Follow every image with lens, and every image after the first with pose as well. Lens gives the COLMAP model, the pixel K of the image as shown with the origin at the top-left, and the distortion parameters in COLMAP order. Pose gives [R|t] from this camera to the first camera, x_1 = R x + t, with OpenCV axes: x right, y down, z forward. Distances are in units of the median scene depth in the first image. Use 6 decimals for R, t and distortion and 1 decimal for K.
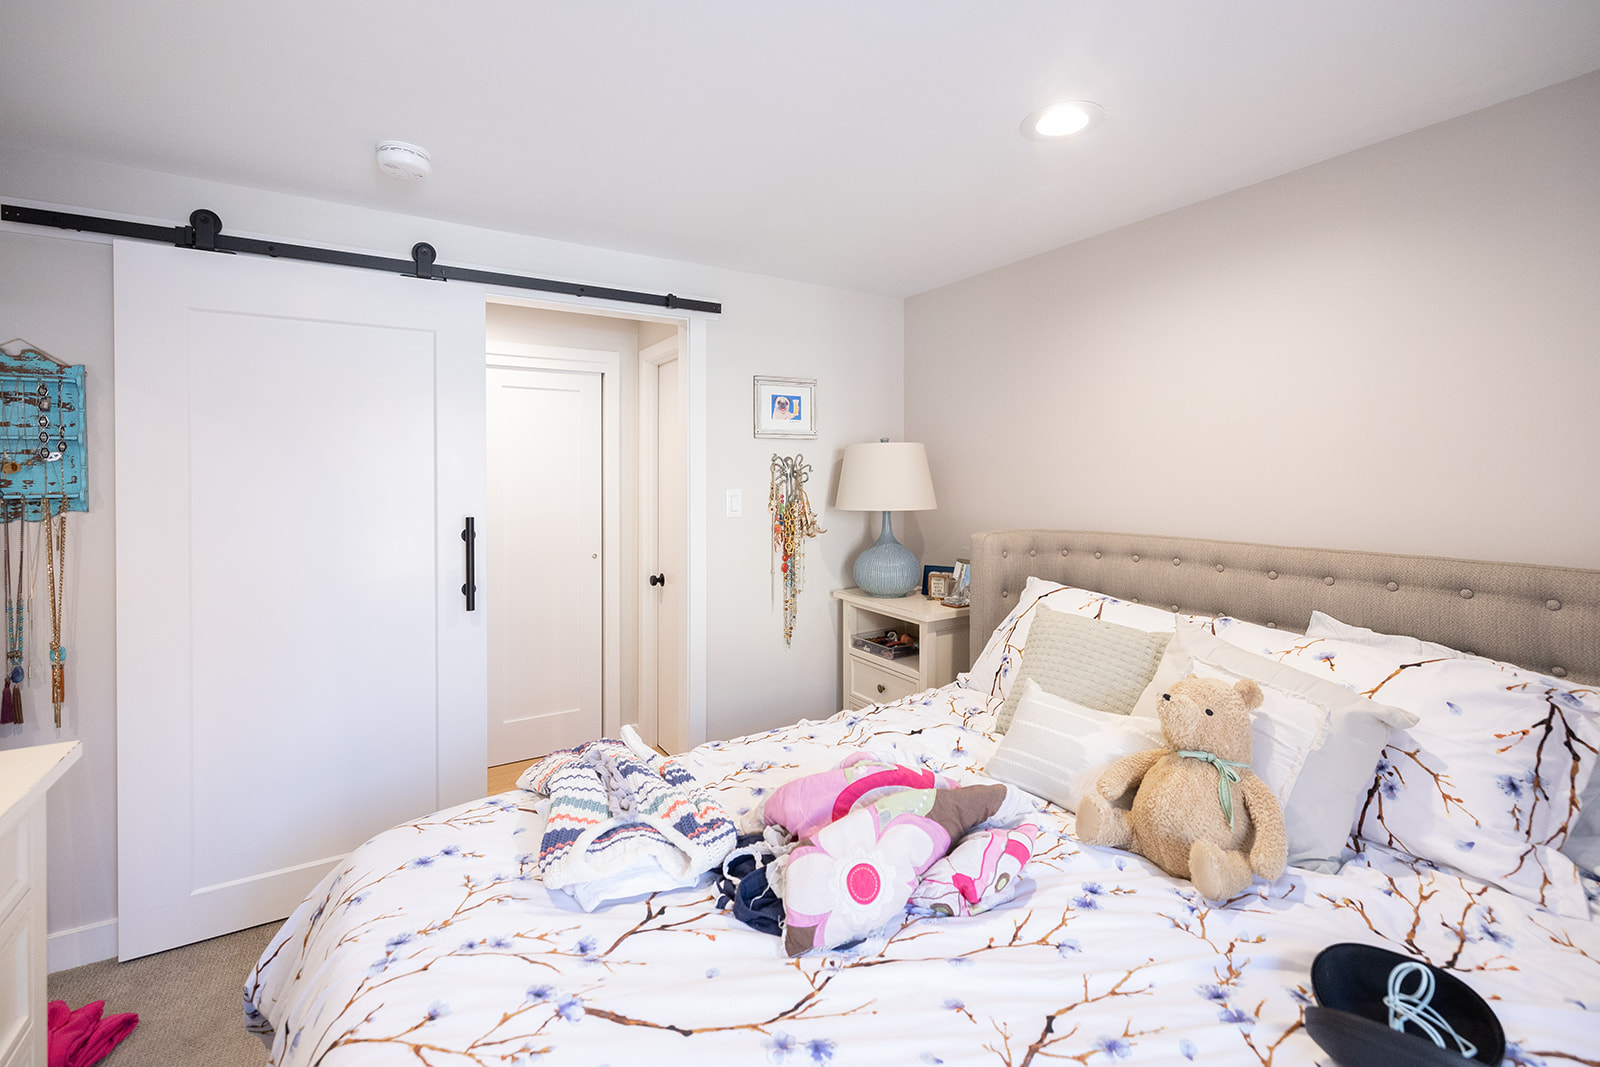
lens RADIAL K [[706.8, 0, 749.4], [0, 706.8, 454.3], [0, 0, 1]] dist [0.001193, 0.000250]
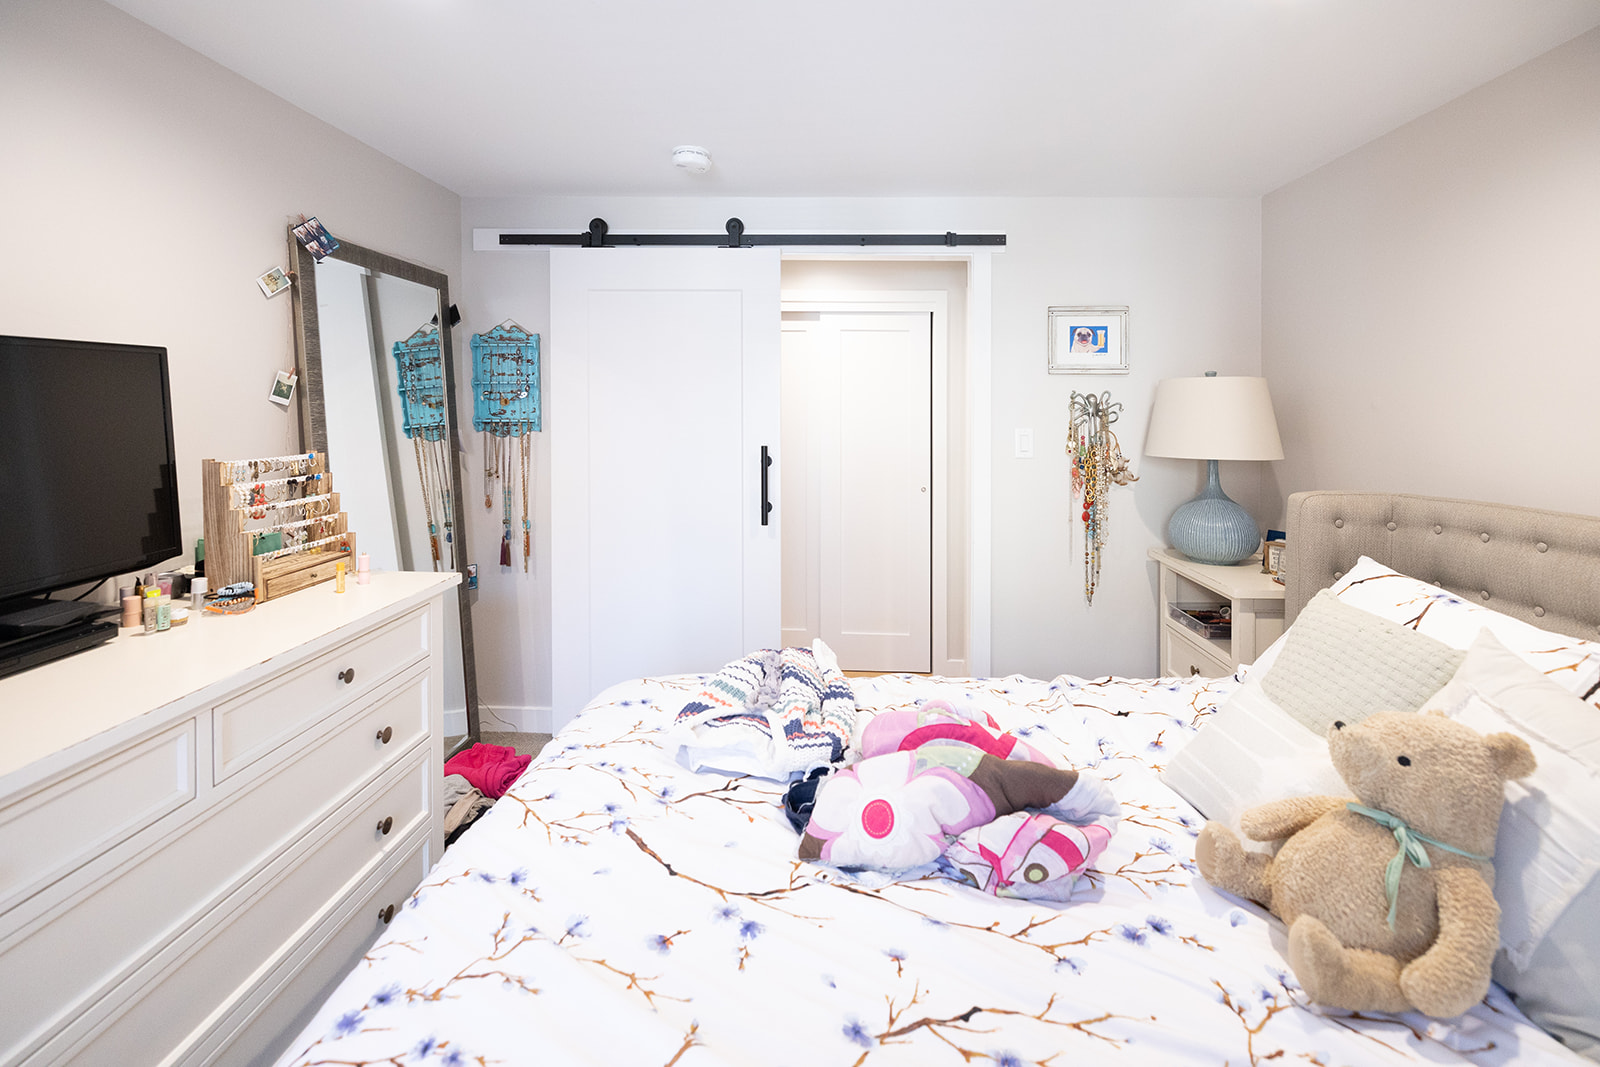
lens RADIAL K [[716.3, 0, 801.1], [0, 716.3, 390.6], [0, 0, 1]] dist [-0.000378, 0.000003]
pose [[0.829968, -0.003115, -0.557802, 0.370526], [0.004388, 0.999990, 0.000945, -0.004699], [0.557793, -0.003232, 0.829974, 0.050340]]
